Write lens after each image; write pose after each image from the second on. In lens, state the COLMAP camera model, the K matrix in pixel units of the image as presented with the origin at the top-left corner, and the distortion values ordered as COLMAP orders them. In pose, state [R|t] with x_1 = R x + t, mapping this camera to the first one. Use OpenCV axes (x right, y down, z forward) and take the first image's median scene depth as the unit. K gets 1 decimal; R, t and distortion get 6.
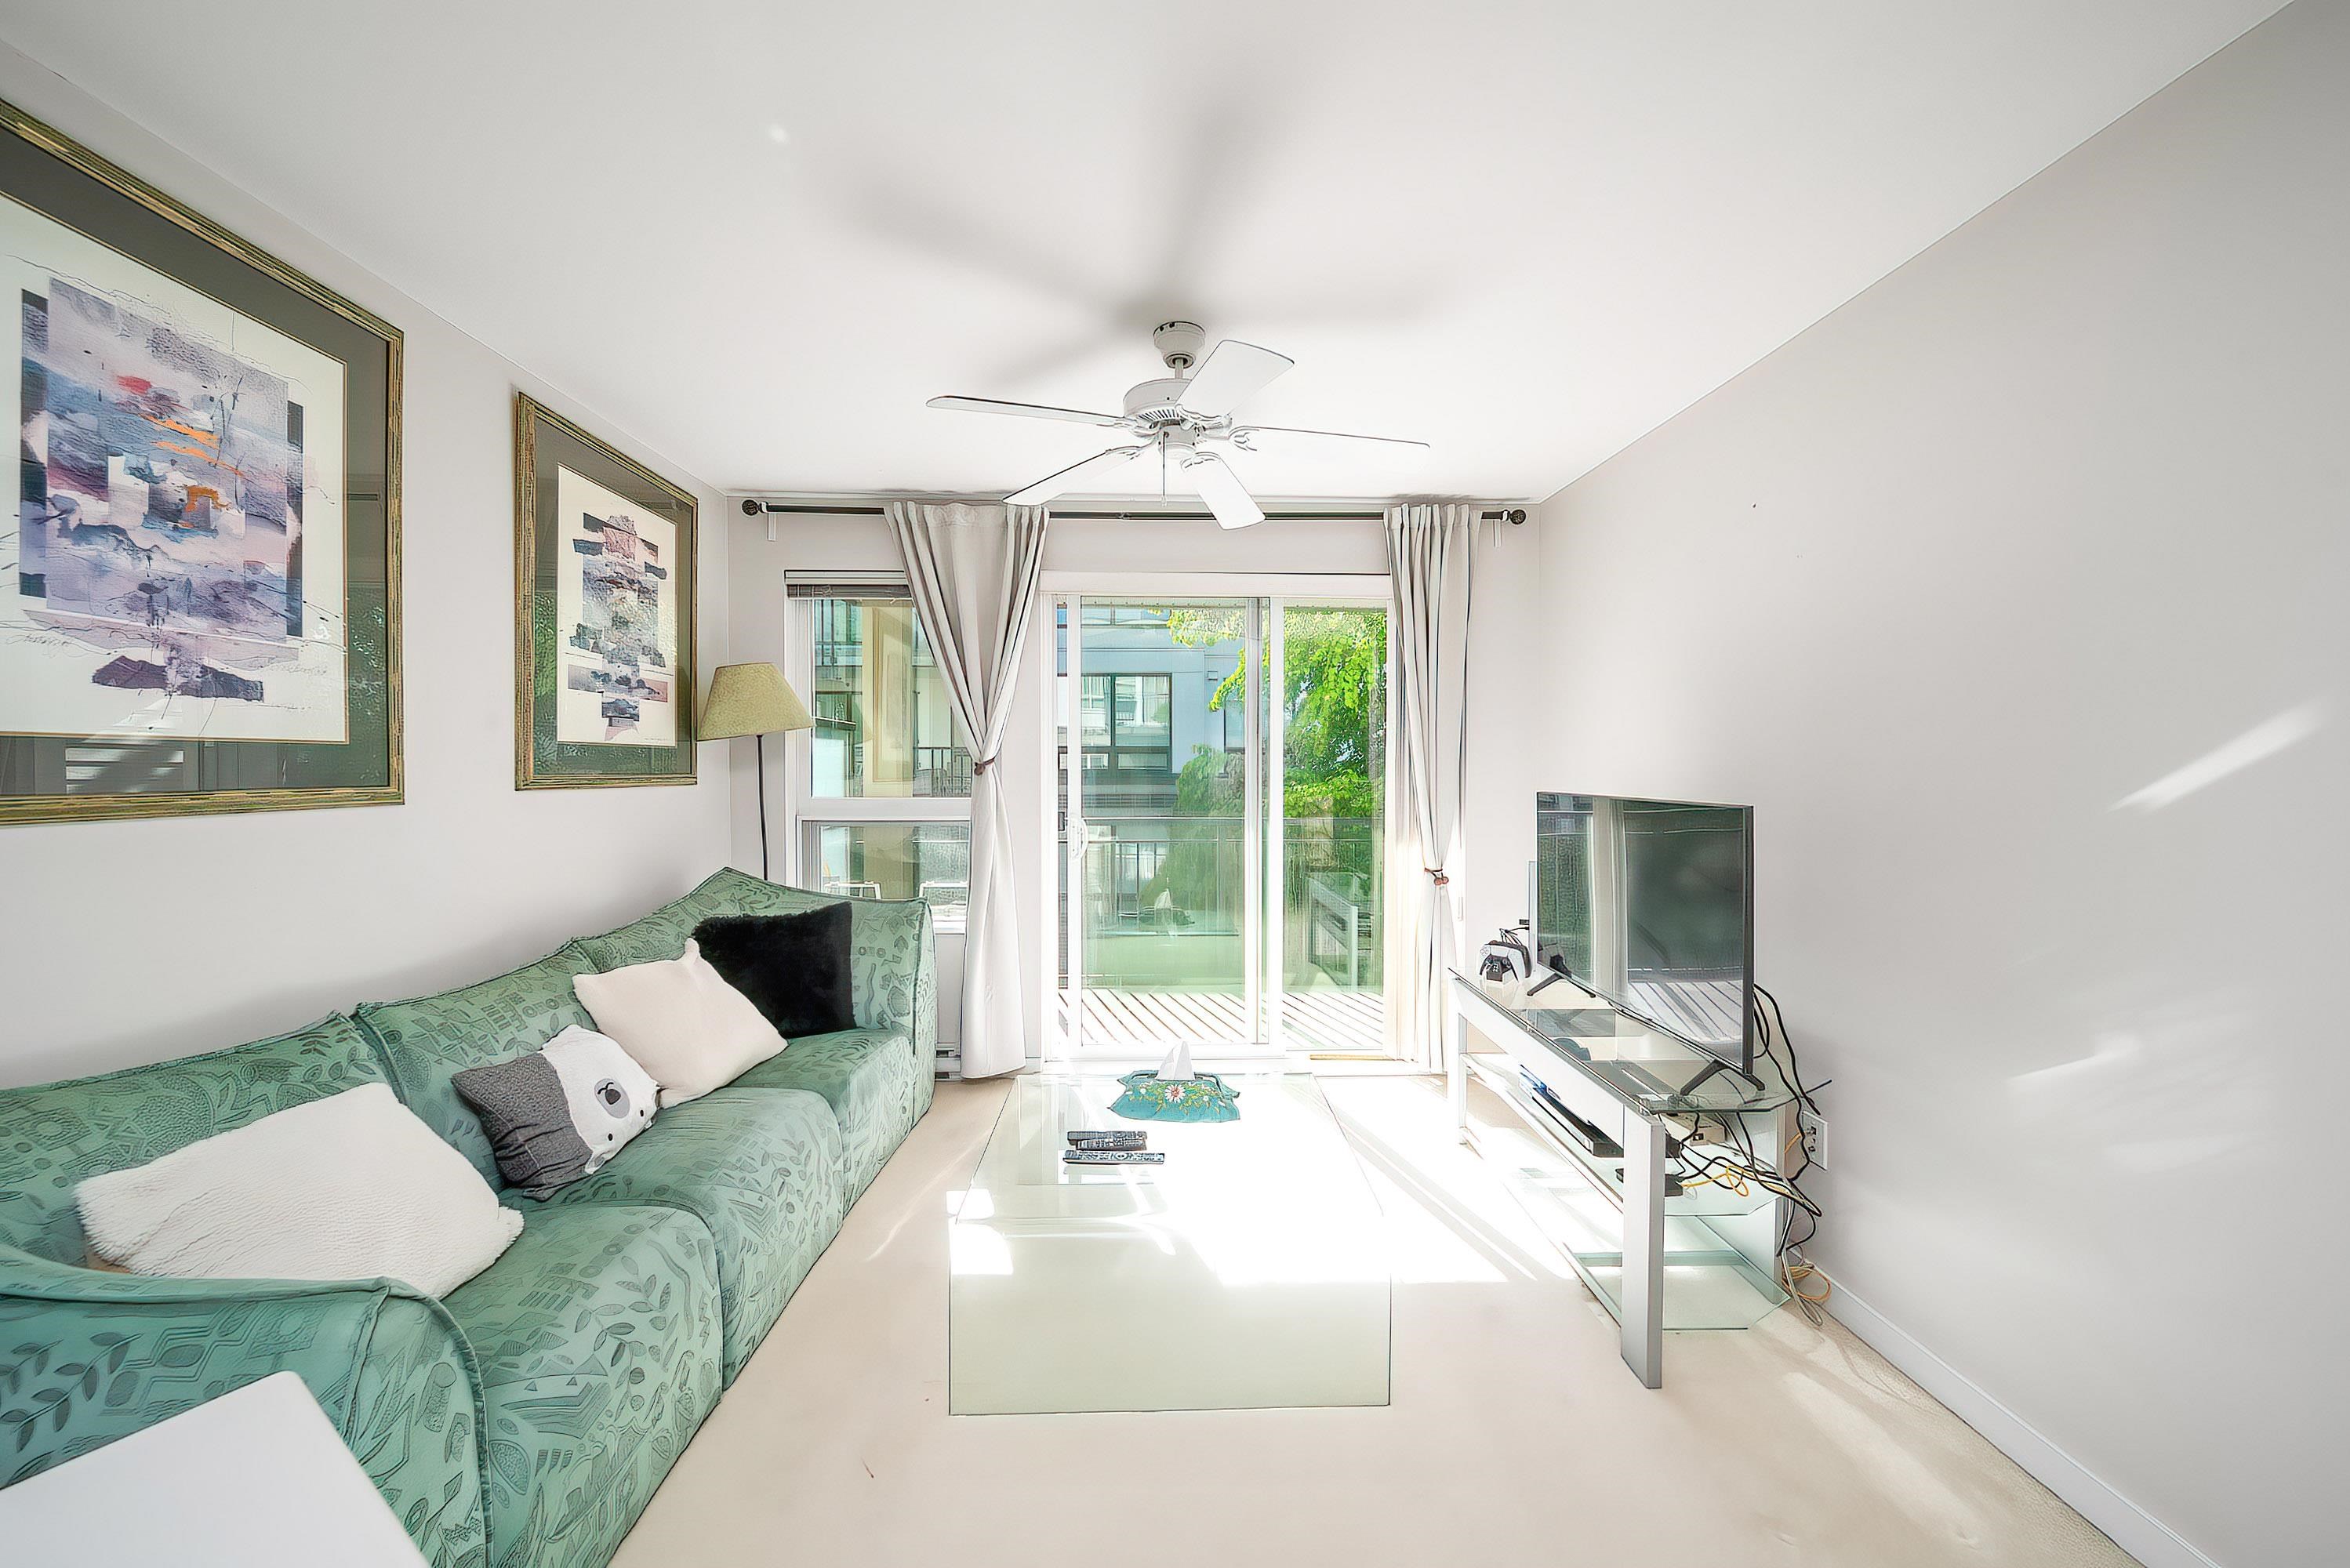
lens RADIAL K [[834.2, 0, 1189.0], [0, 834.2, 777.3], [0, 0, 1]] dist [0.000783, -0.001651]
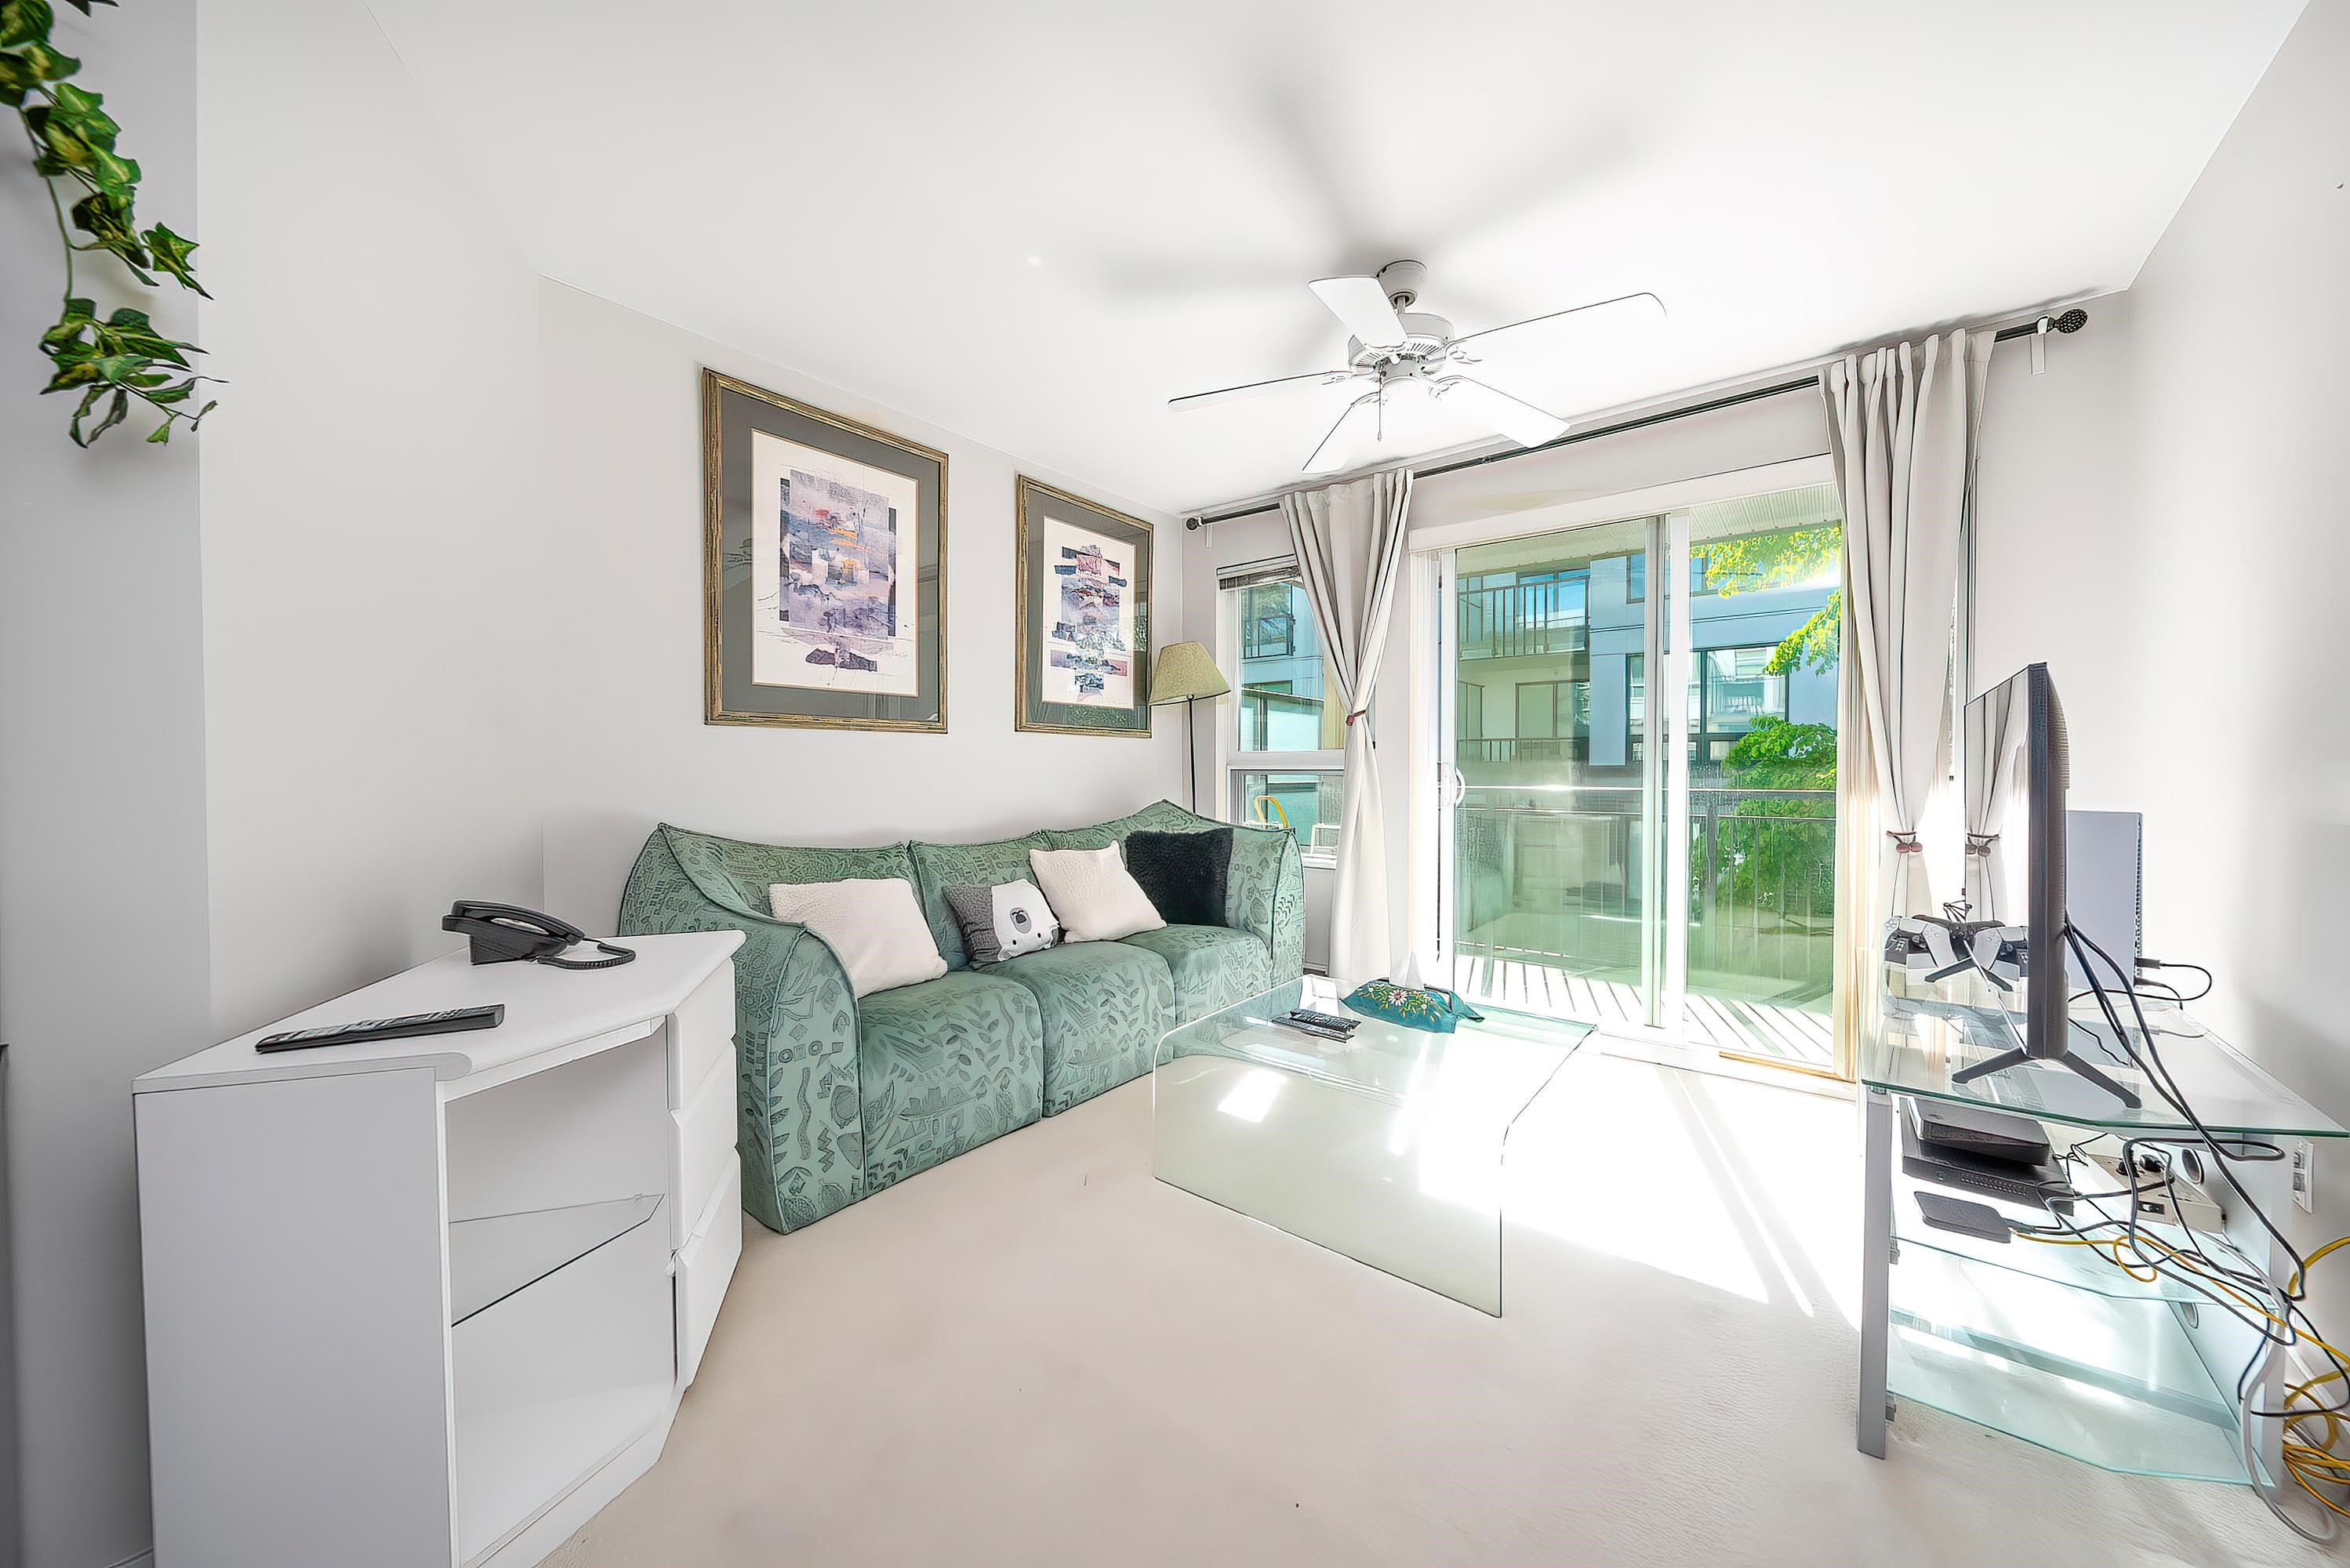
lens RADIAL K [[834.2, 0, 1179.2], [0, 834.2, 777.8], [0, 0, 1]] dist [0.000783, -0.001651]
pose [[0.757800, 0.005395, -0.652464, 0.505252], [-0.007662, 0.999970, -0.000630, 0.116100], [0.652442, 0.005476, 0.757819, 0.024611]]
